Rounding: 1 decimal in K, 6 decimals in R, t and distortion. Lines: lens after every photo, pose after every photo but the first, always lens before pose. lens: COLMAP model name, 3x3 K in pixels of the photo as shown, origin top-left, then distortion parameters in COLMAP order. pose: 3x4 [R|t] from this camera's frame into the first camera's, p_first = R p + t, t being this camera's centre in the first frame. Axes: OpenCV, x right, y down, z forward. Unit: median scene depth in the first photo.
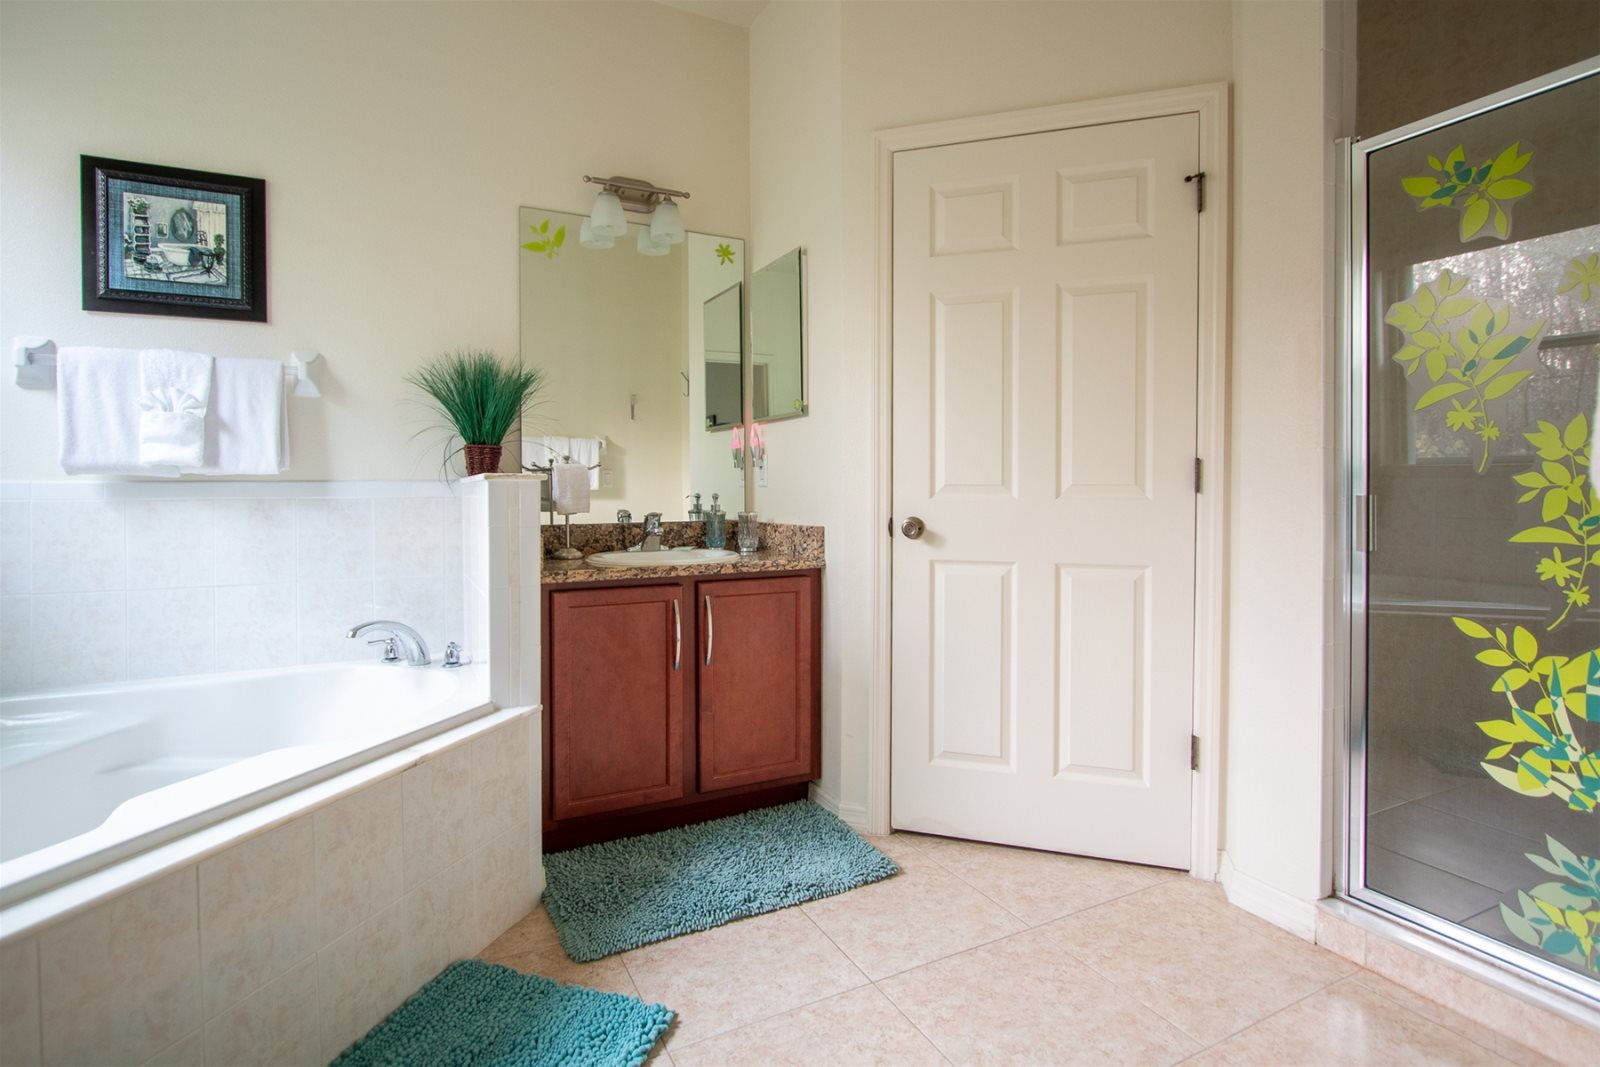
lens RADIAL K [[806.2, 0, 800.7], [0, 806.2, 479.9], [0, 0, 1]] dist [-0.000019, -0.000681]
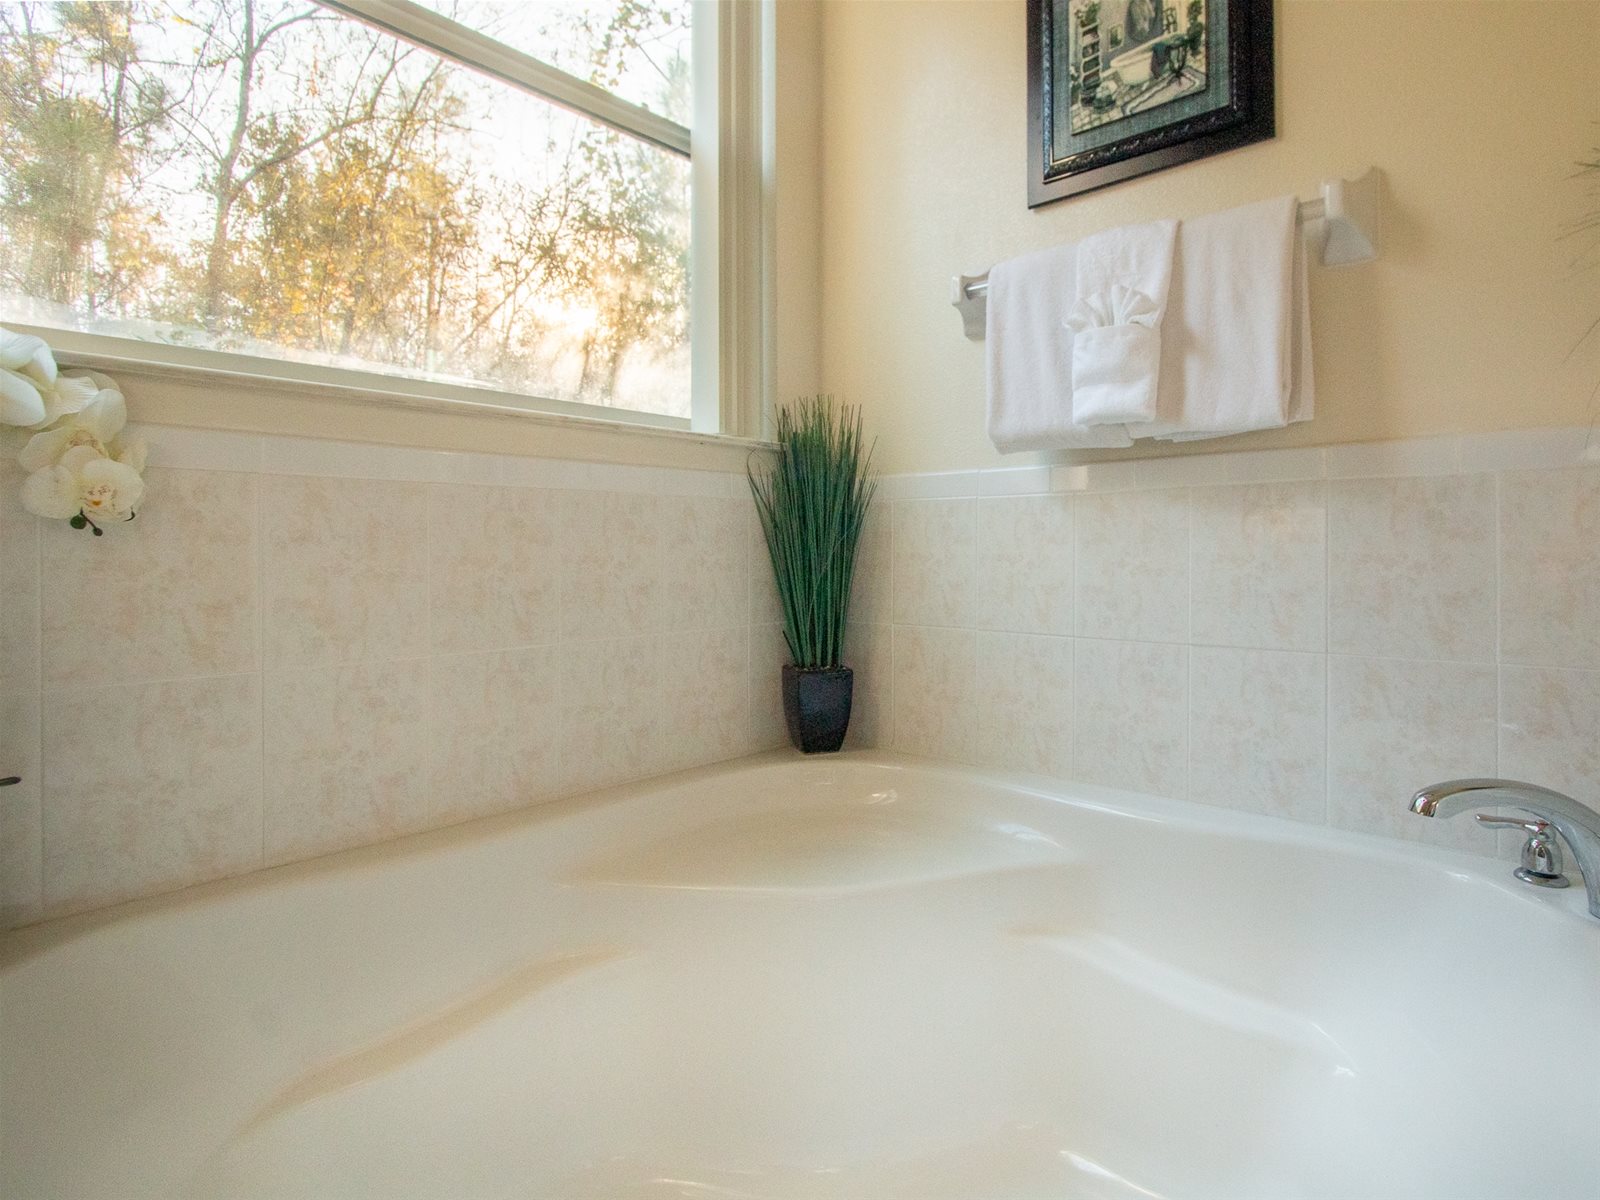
lens RADIAL K [[838.3, 0, 896.0], [0, 838.3, 563.8], [0, 0, 1]] dist [-0.001194, -0.011702]
pose [[0.415079, 0.012356, -0.909701, -0.295352], [0.004755, 0.999865, 0.015750, 0.068982], [0.909773, -0.010863, 0.414964, 0.594876]]
